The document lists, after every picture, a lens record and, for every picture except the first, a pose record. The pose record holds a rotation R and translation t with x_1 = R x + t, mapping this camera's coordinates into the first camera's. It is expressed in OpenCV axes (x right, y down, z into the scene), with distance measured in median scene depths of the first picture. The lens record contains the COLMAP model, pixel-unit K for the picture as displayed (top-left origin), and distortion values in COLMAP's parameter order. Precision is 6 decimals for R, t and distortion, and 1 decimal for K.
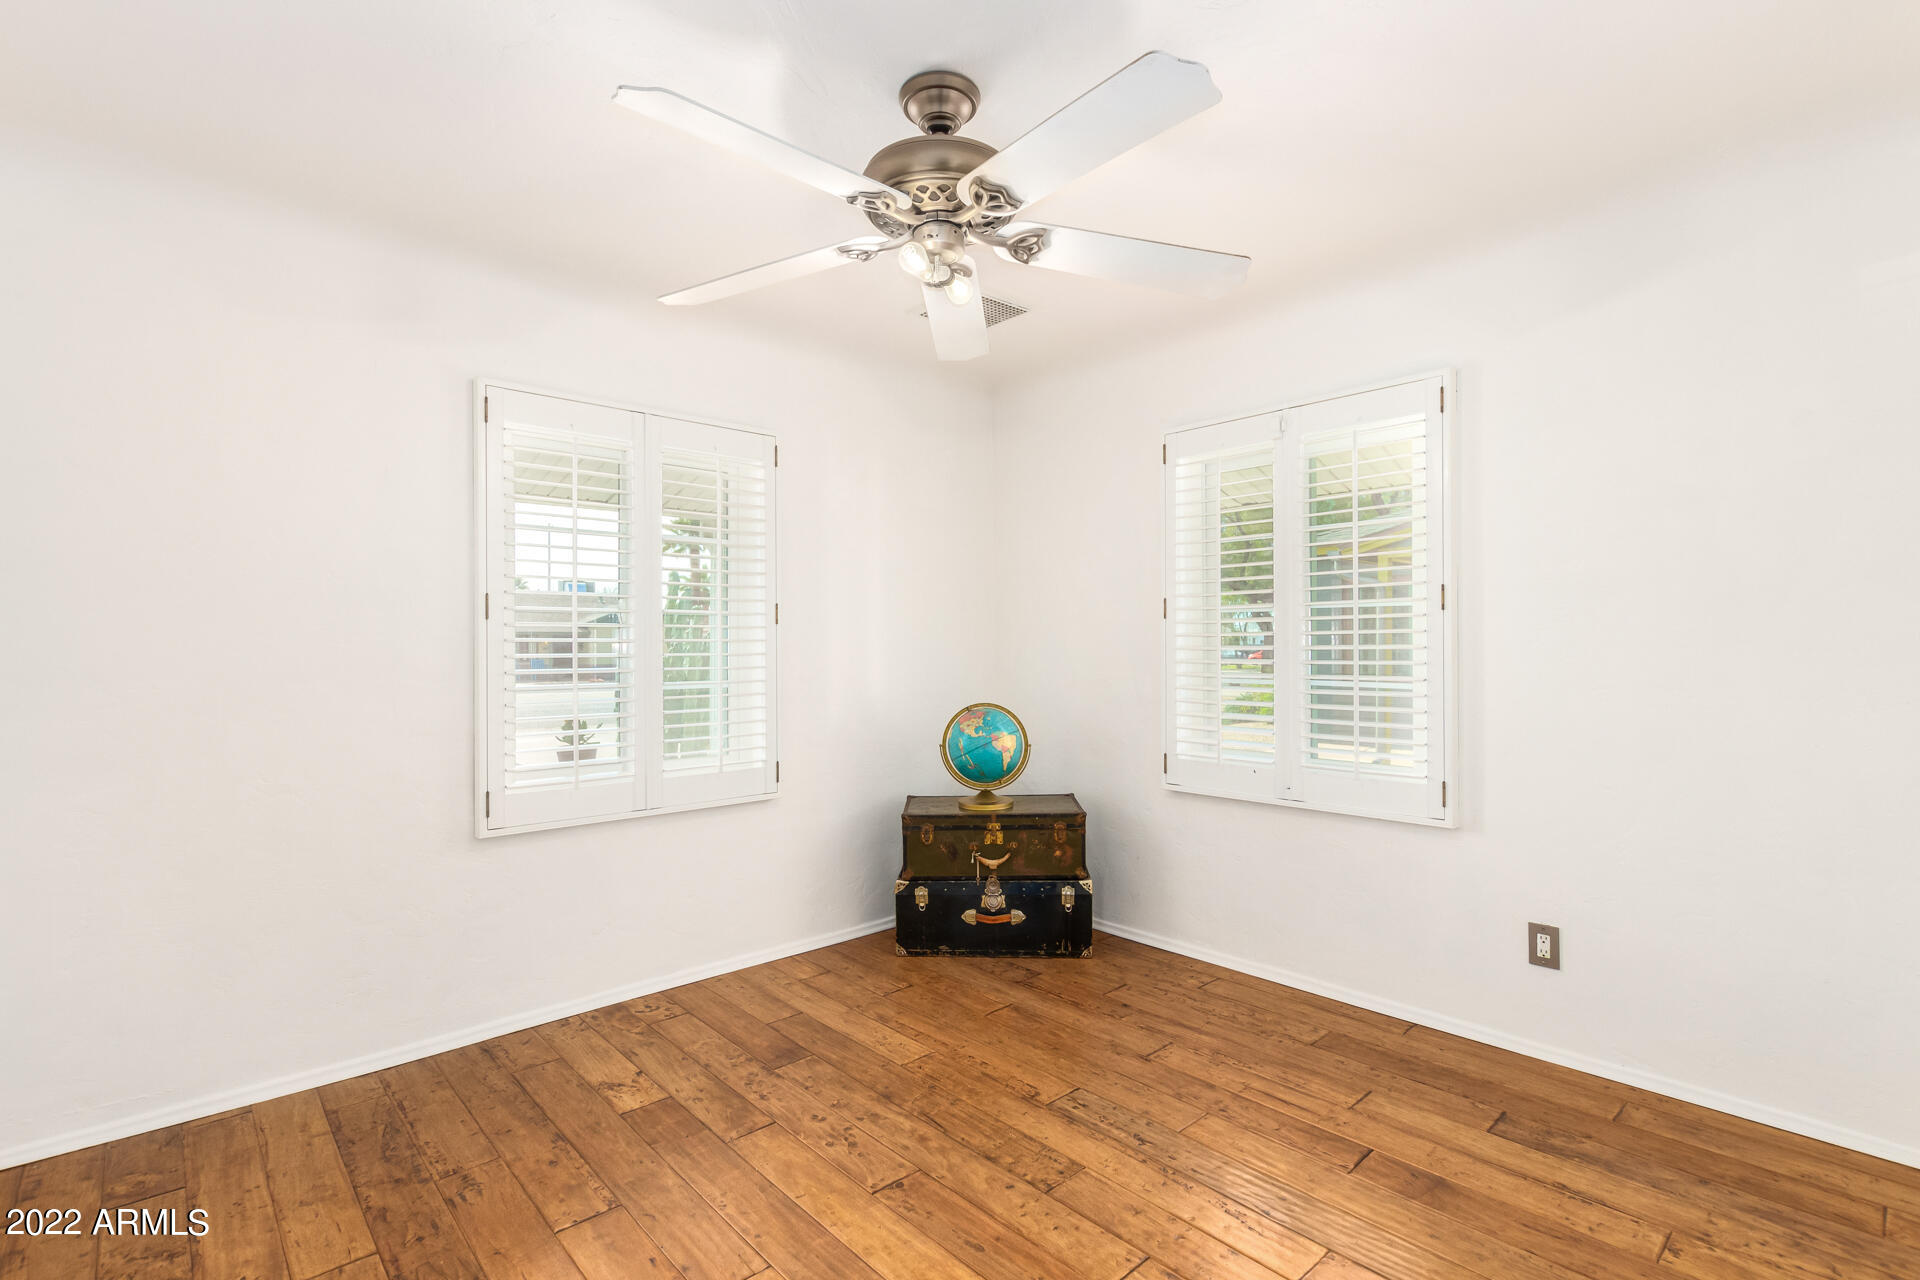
lens RADIAL K [[900.1, 0, 954.0], [0, 900.1, 644.1], [0, 0, 1]] dist [0.003493, -0.001208]
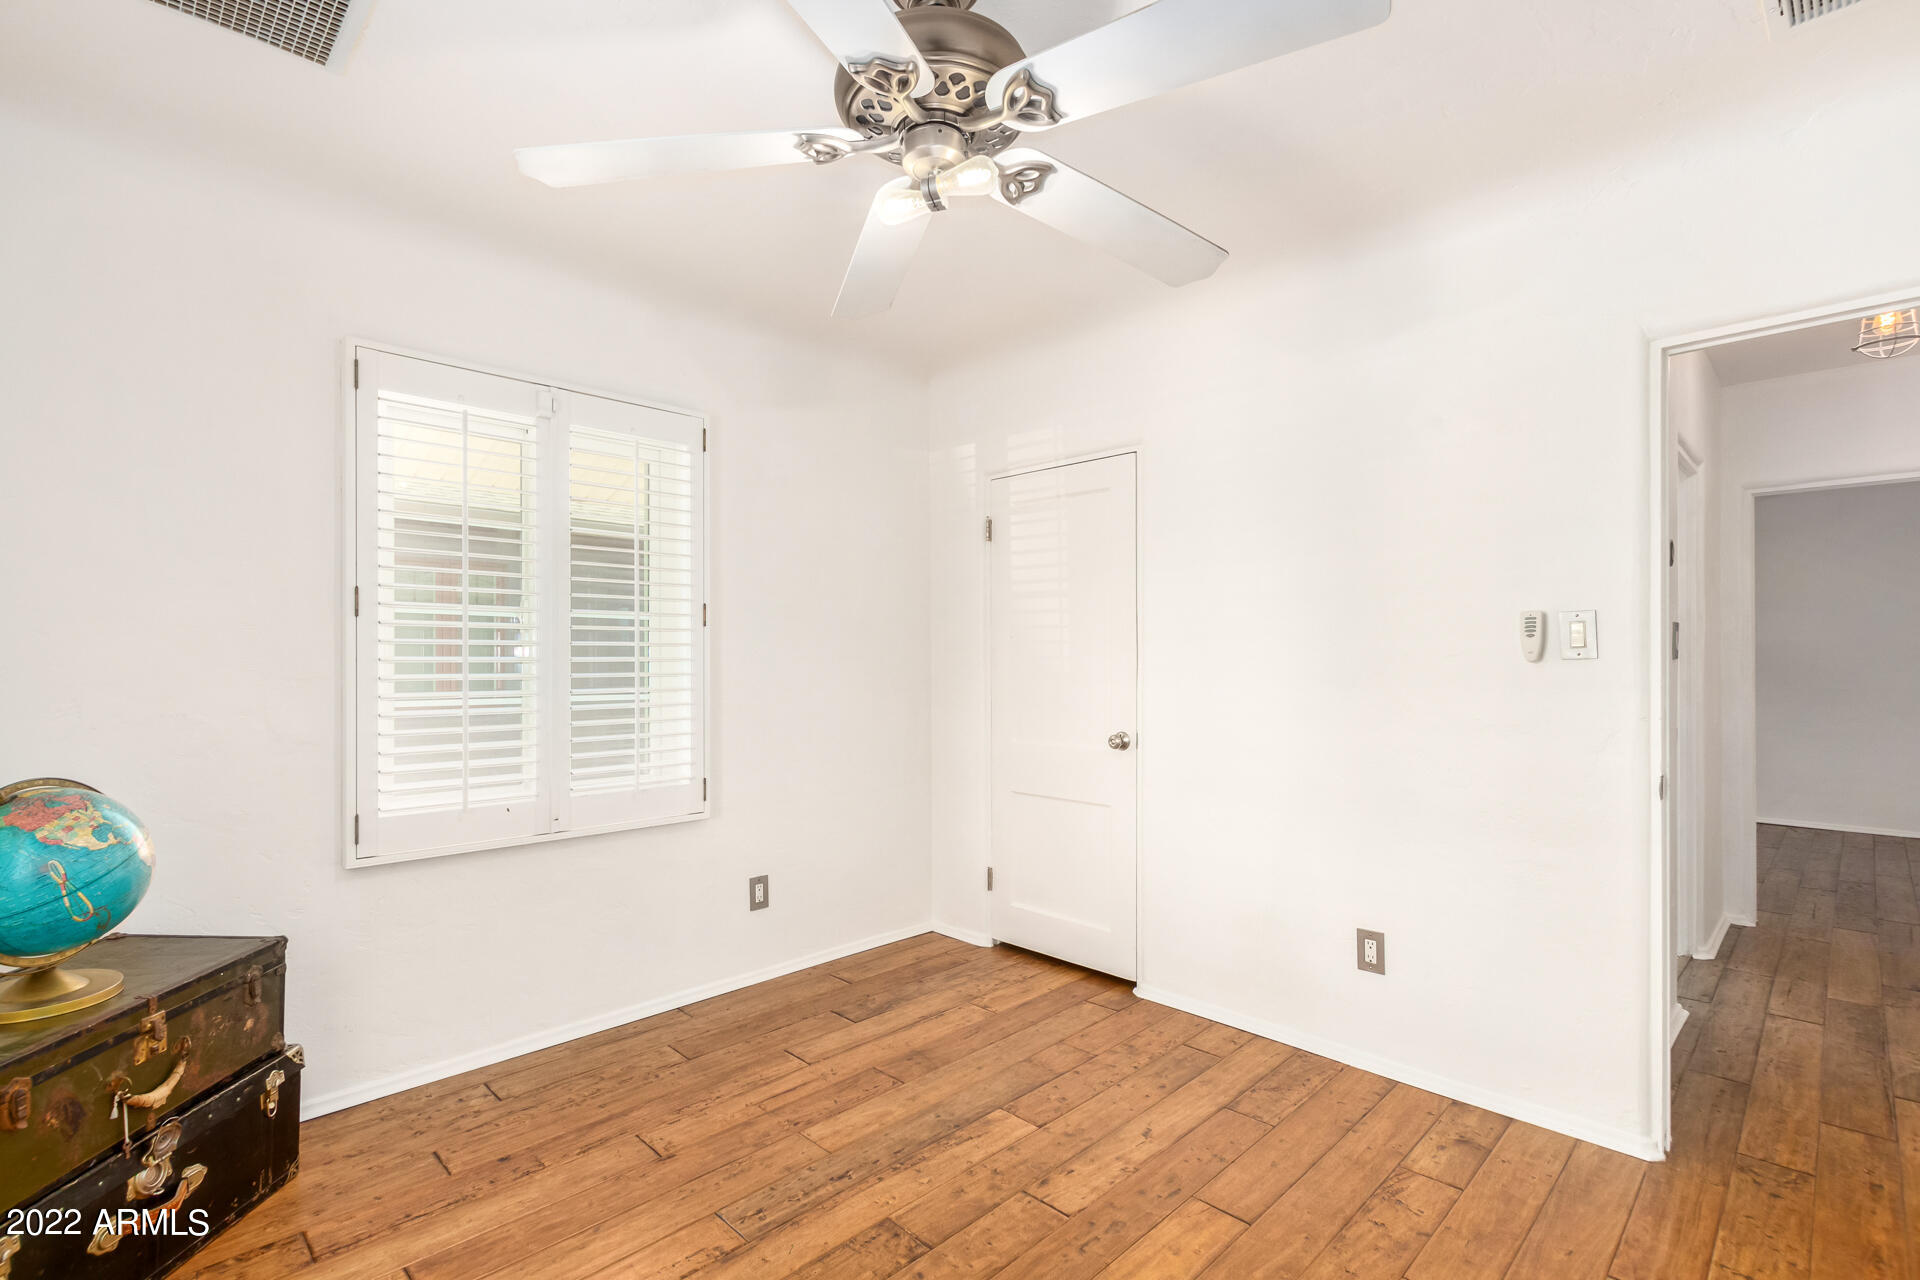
lens RADIAL K [[900.1, 0, 954.0], [0, 900.1, 644.1], [0, 0, 1]] dist [0.003493, -0.001208]
pose [[-0.061902, 0.020898, 0.997863, -0.634602], [-0.002503, 0.999774, -0.021093, 0.007903], [-0.998079, -0.003803, -0.061836, 0.789101]]
